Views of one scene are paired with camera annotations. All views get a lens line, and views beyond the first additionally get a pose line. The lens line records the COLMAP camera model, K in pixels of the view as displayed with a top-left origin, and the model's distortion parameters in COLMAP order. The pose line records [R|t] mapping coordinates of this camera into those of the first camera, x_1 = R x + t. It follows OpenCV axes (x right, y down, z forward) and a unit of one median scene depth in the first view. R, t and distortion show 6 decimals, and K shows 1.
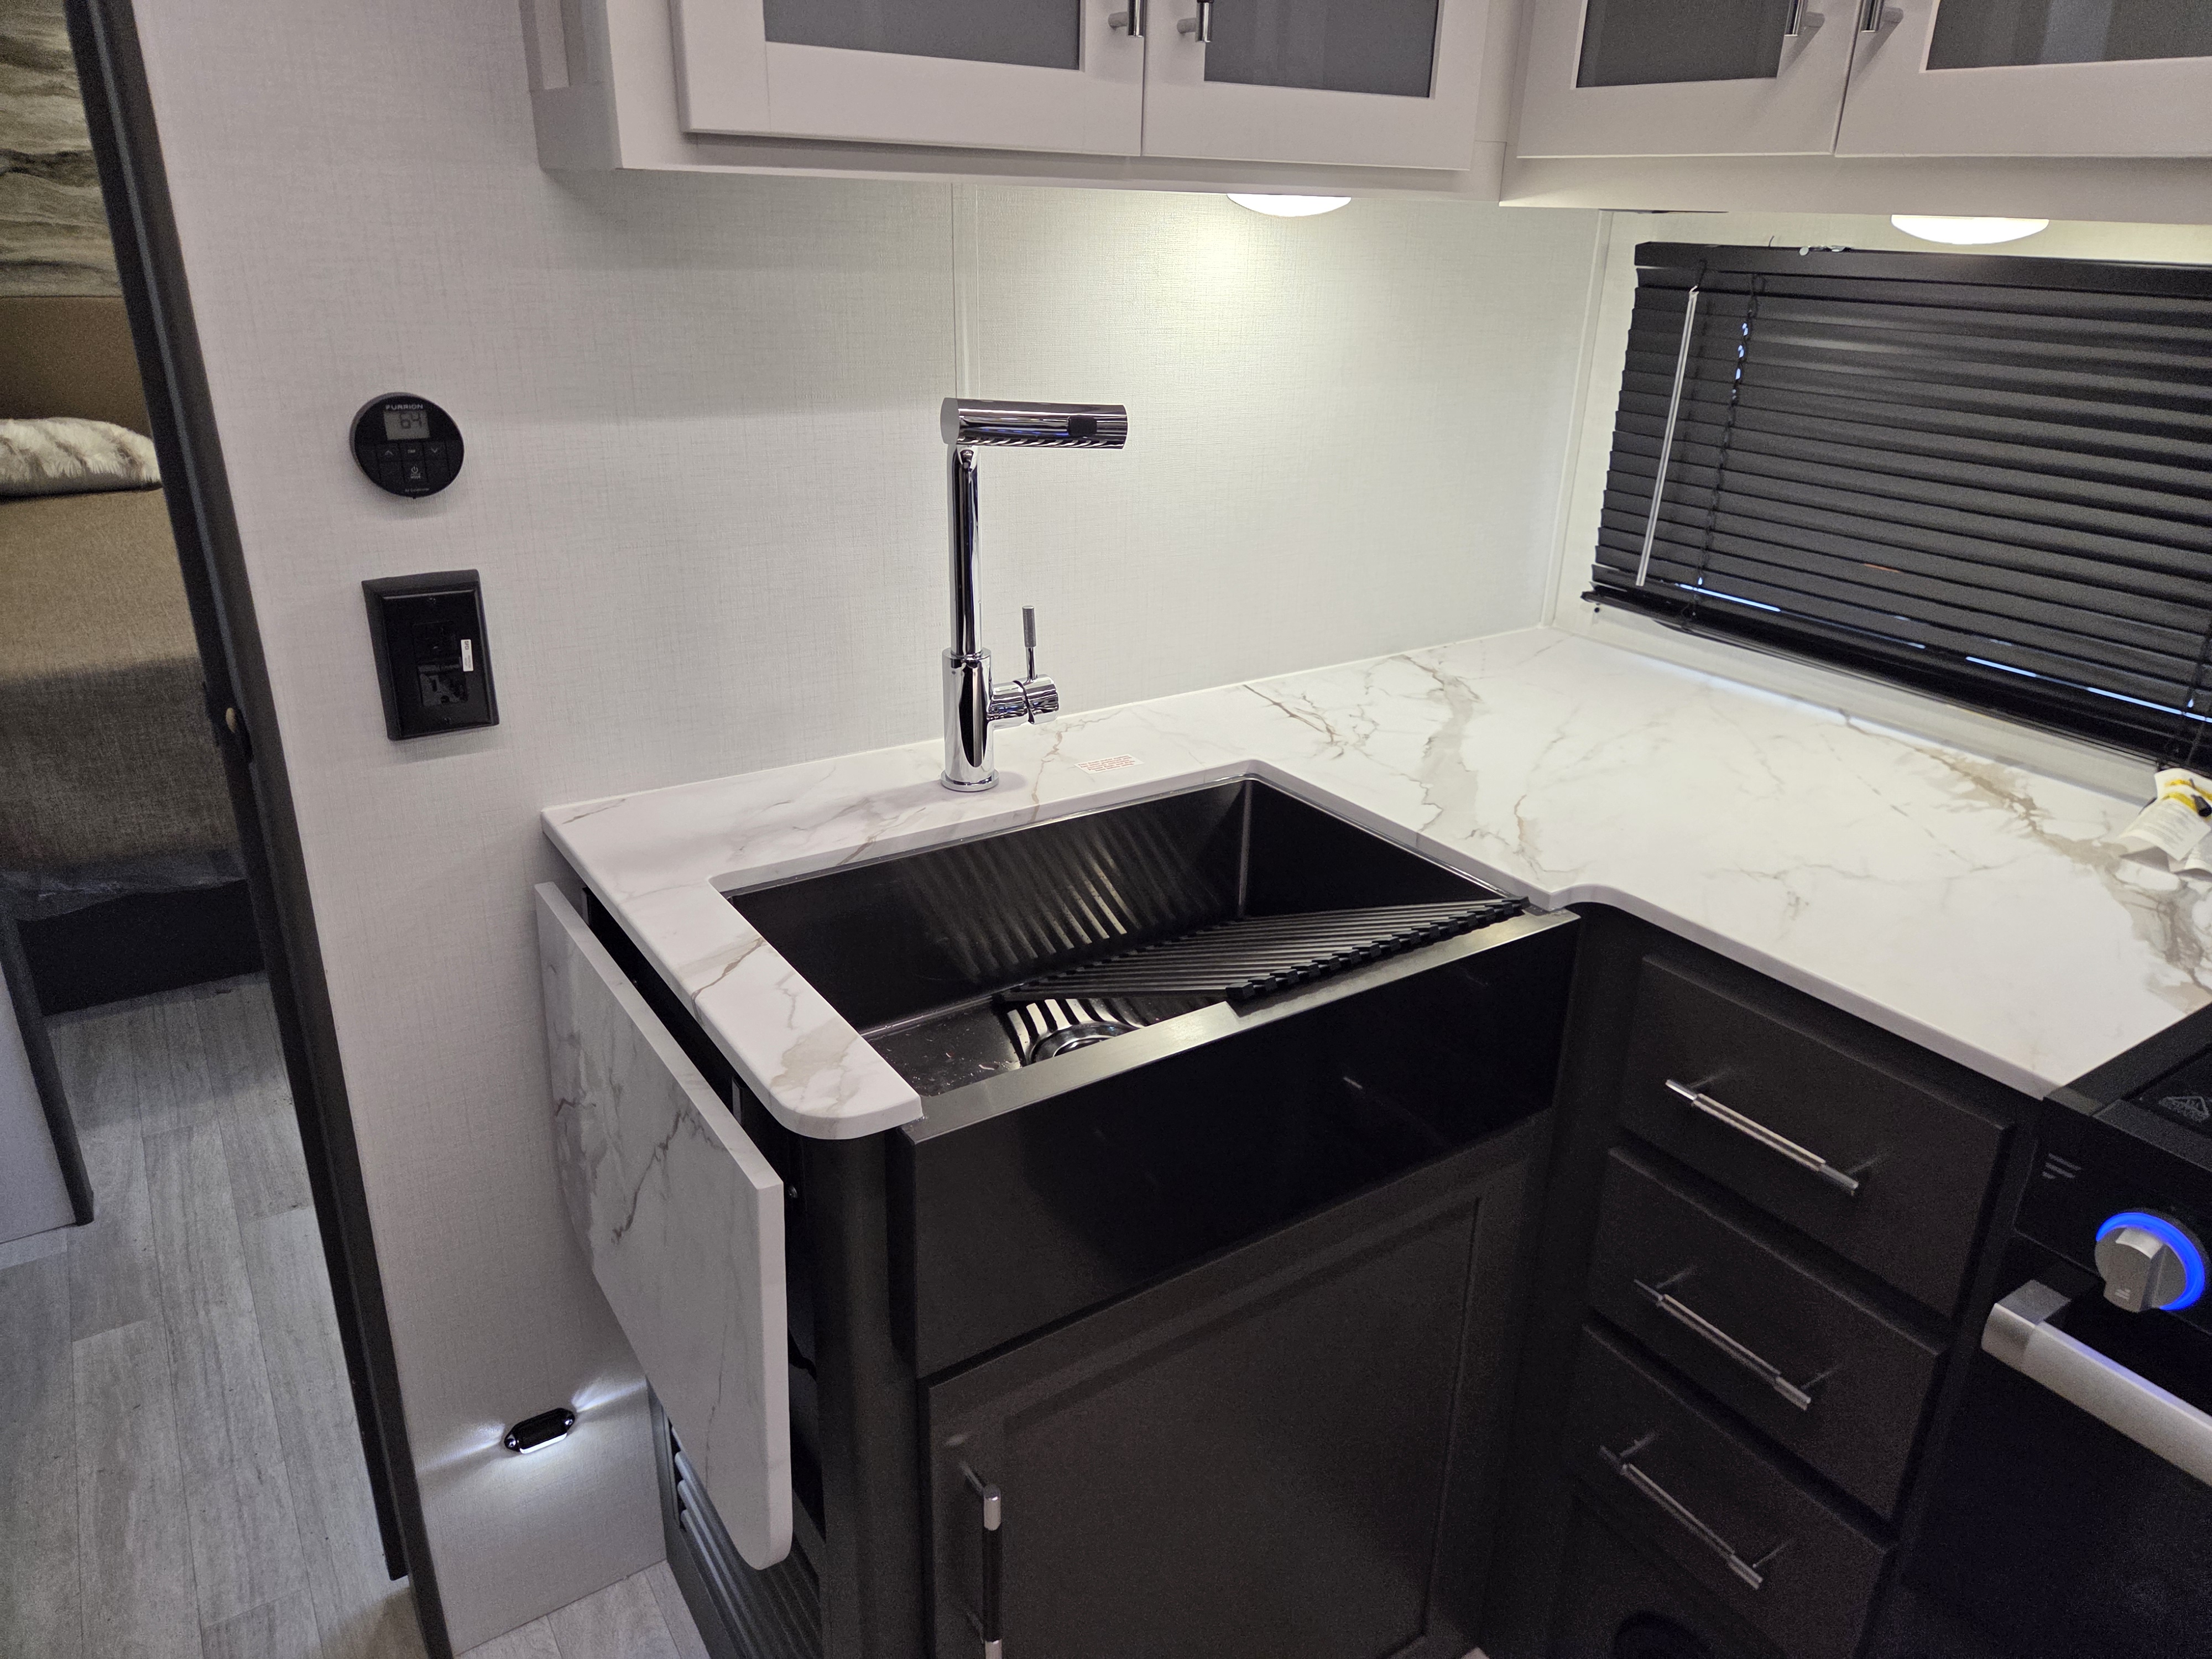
lens RADIAL K [[1481.2, 0, 1111.2], [0, 1481.2, 801.3], [0, 0, 1]] dist [0.082781, -0.082928]
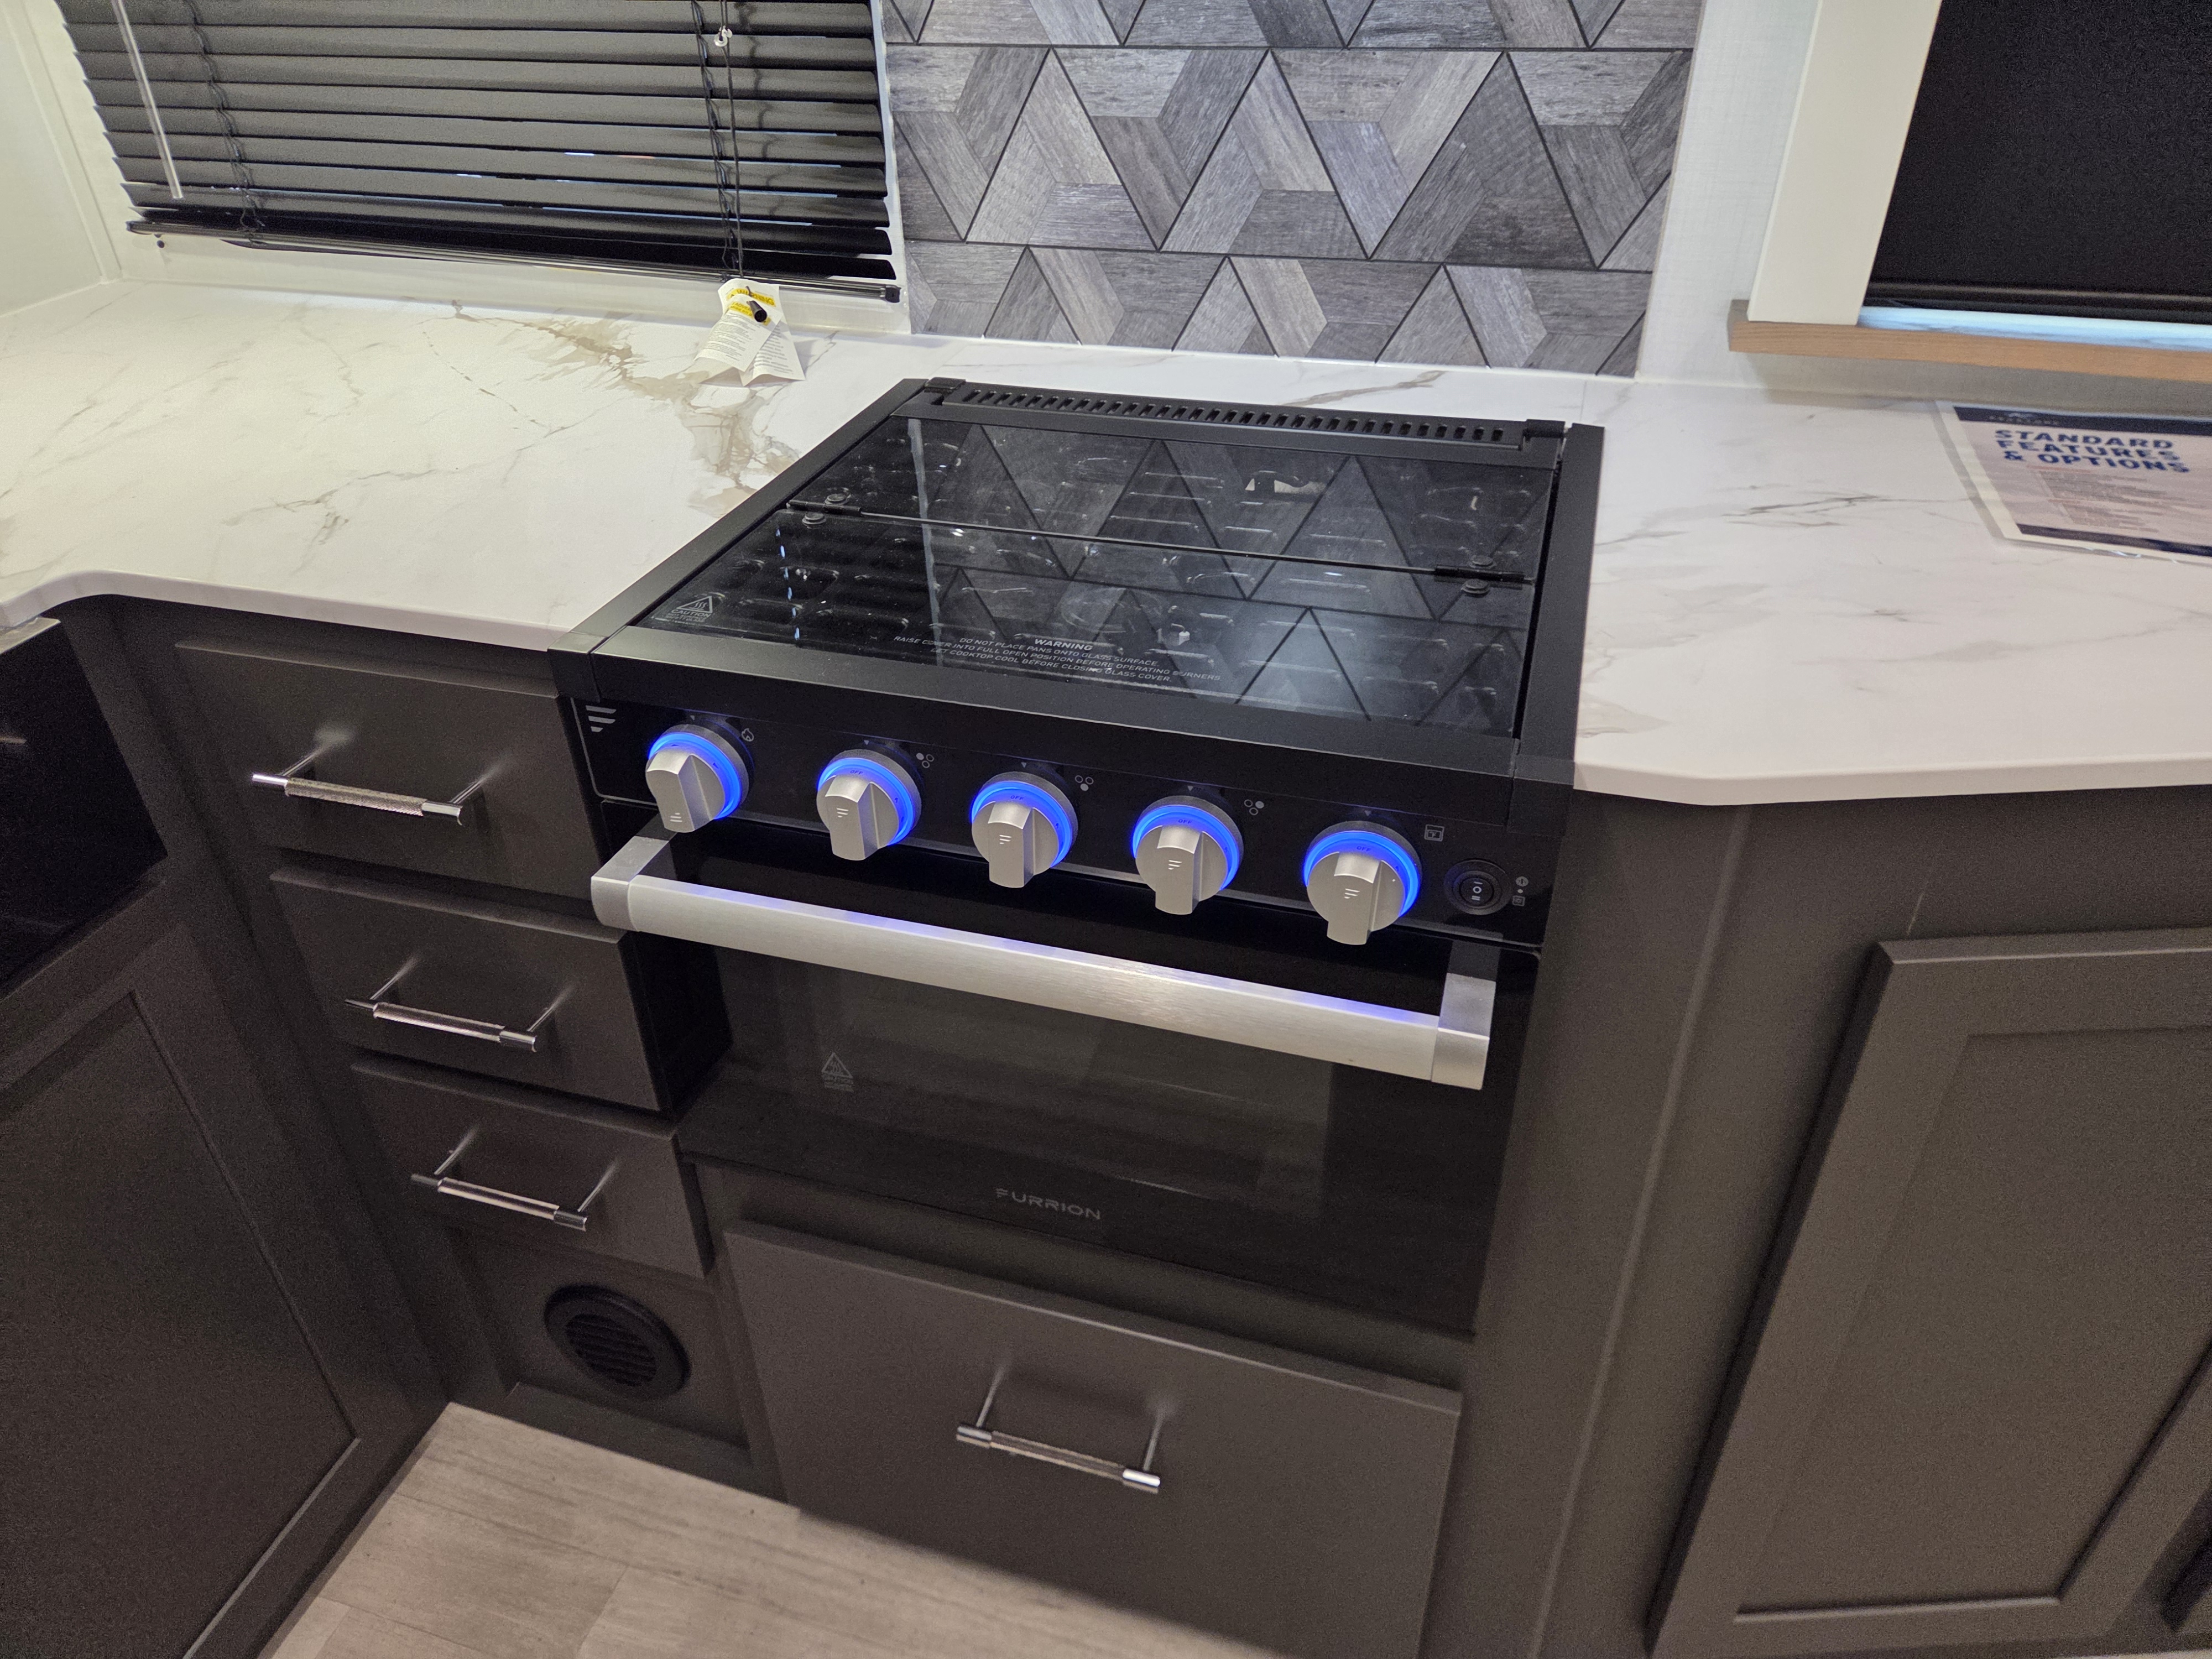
lens RADIAL K [[1497.3, 0, 1065.9], [0, 1497.3, 829.4], [0, 0, 1]] dist [0.063679, -0.057745]
pose [[0.790256, -0.385165, 0.476595, 0.281204], [0.278272, 0.918512, 0.280893, 0.091377], [-0.545948, -0.089354, 0.833040, 0.047057]]
